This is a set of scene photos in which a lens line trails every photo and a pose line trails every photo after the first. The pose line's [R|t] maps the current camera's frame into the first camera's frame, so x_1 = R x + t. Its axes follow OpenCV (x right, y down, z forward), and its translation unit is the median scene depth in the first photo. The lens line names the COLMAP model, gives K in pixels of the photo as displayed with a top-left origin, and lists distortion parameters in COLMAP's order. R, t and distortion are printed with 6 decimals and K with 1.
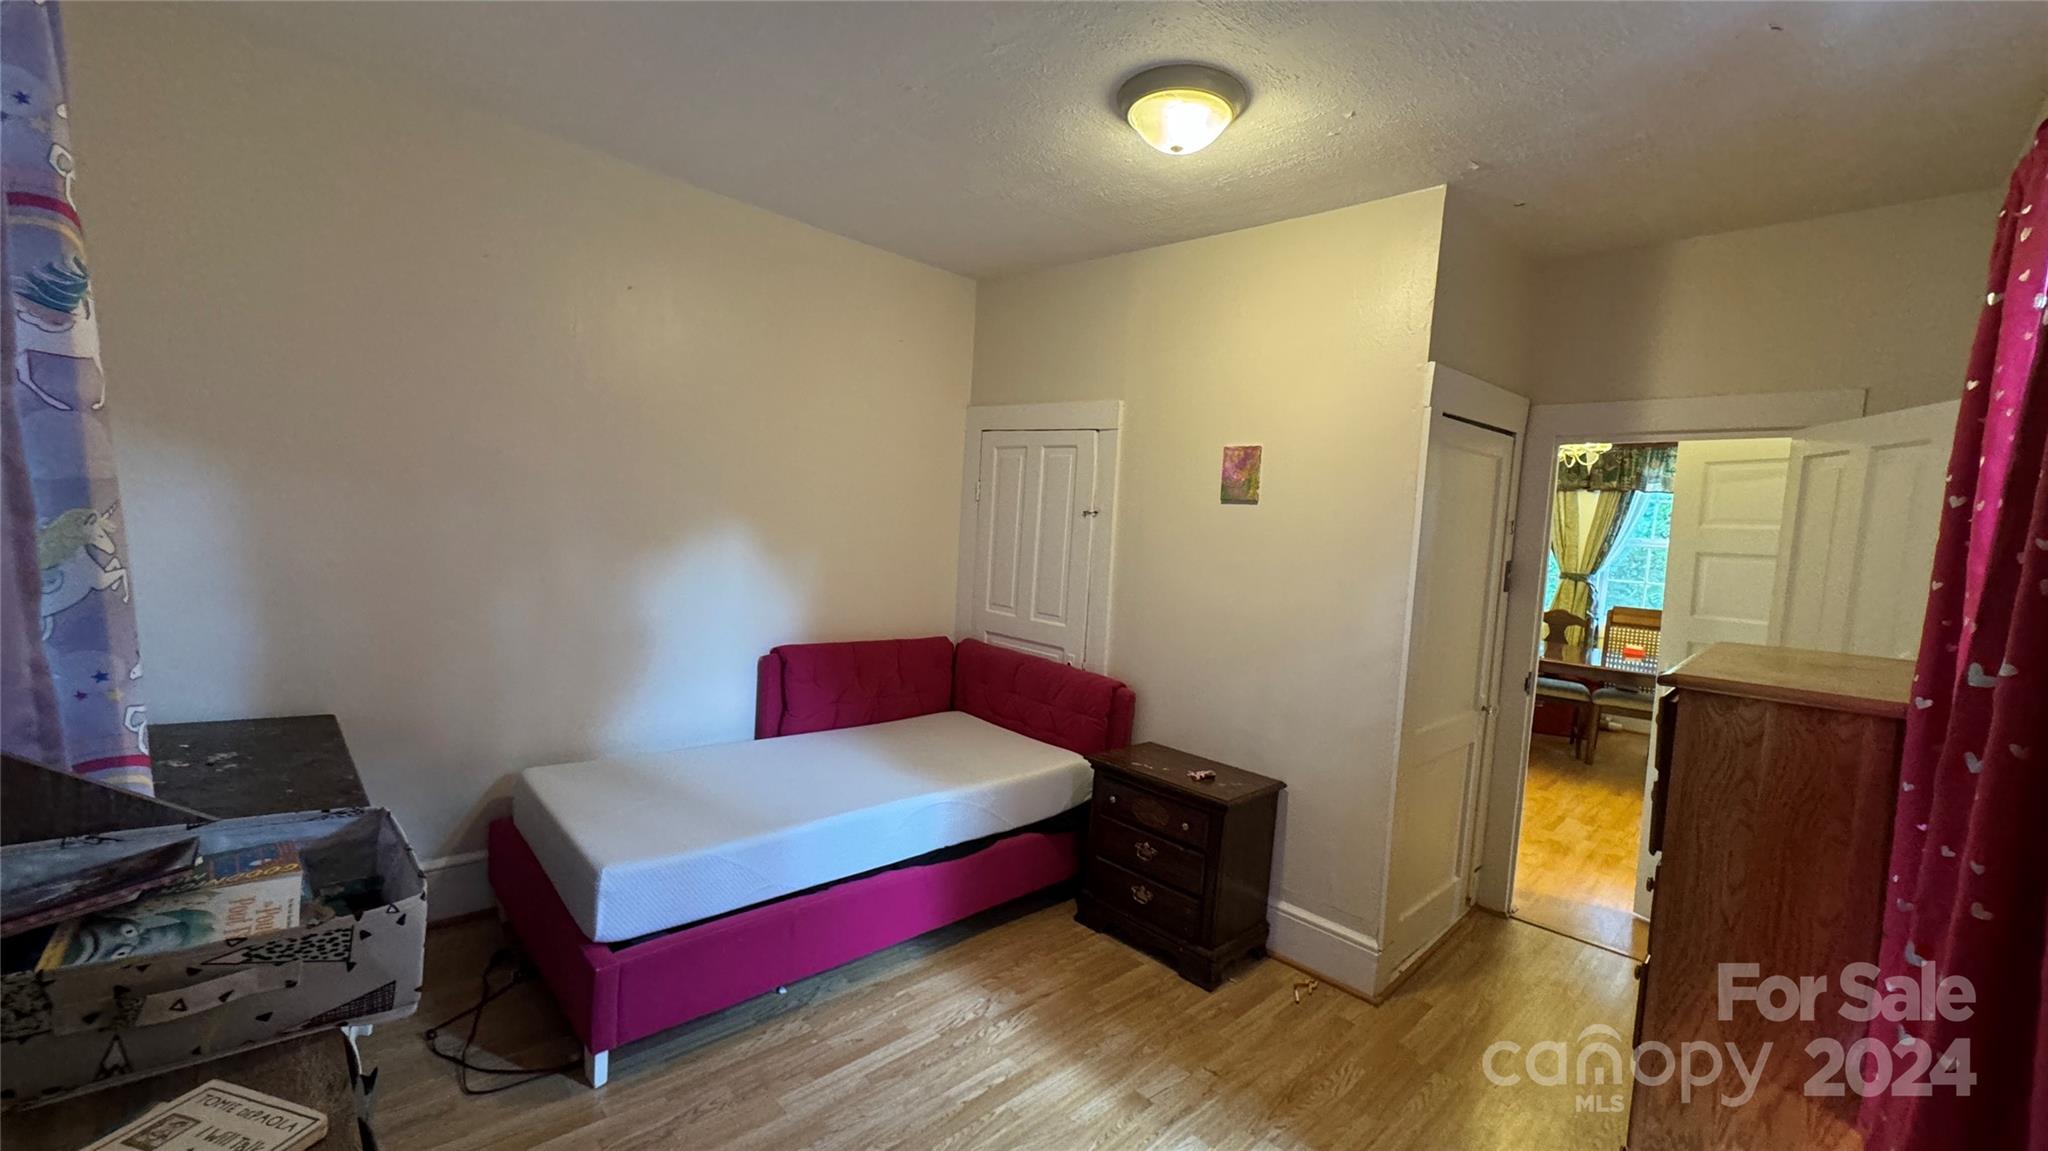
lens RADIAL K [[814.3, 0, 1024.7], [0, 814.3, 582.7], [0, 0, 1]] dist [0.000542, 0.000155]
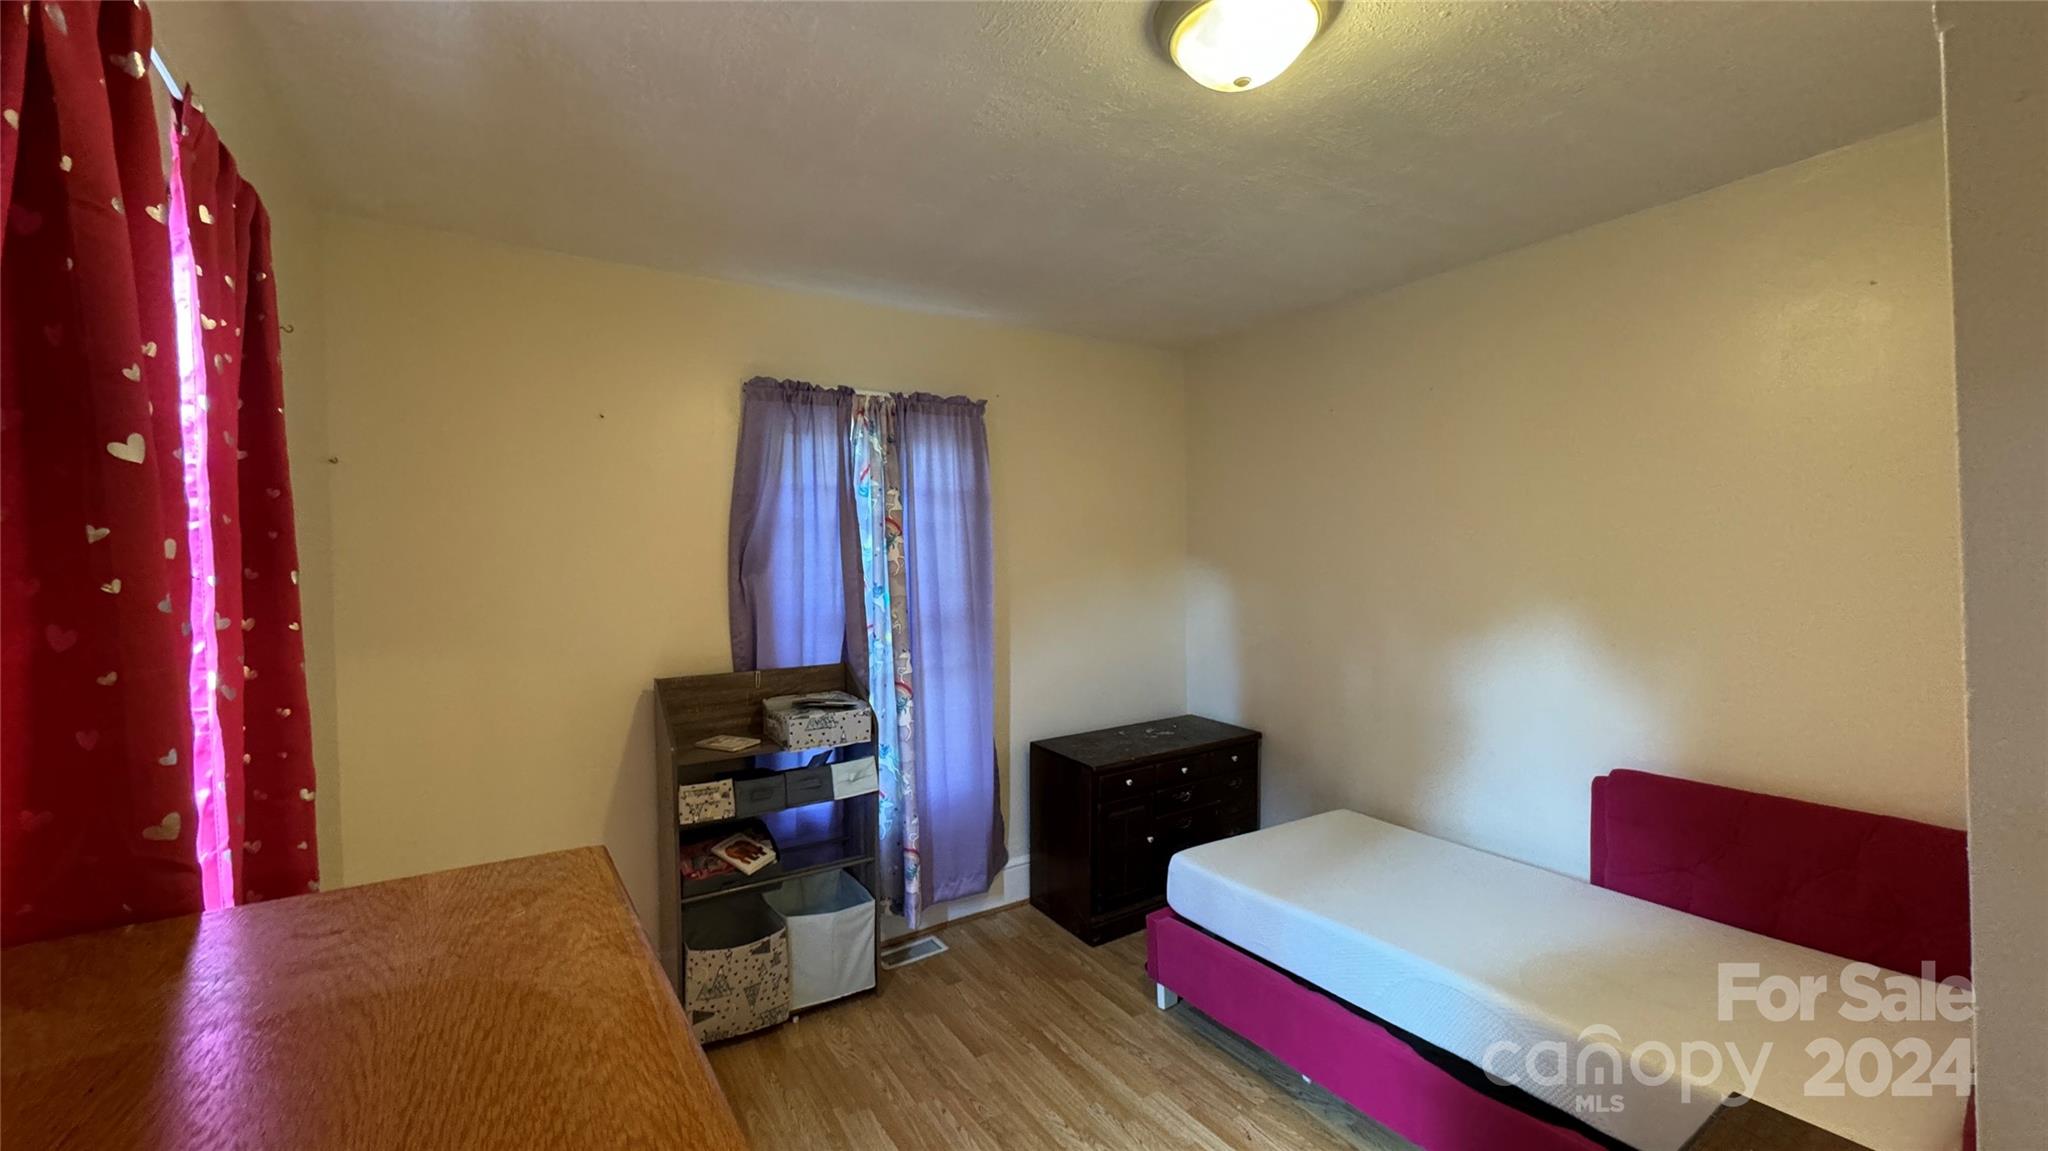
lens RADIAL K [[814.3, 0, 1024.7], [0, 814.3, 582.7], [0, 0, 1]] dist [0.000542, 0.000155]
pose [[-0.186089, -0.041137, -0.981671, 0.804098], [-0.075364, 0.996777, -0.027483, -0.046169], [0.979638, 0.068868, -0.188589, 0.858136]]
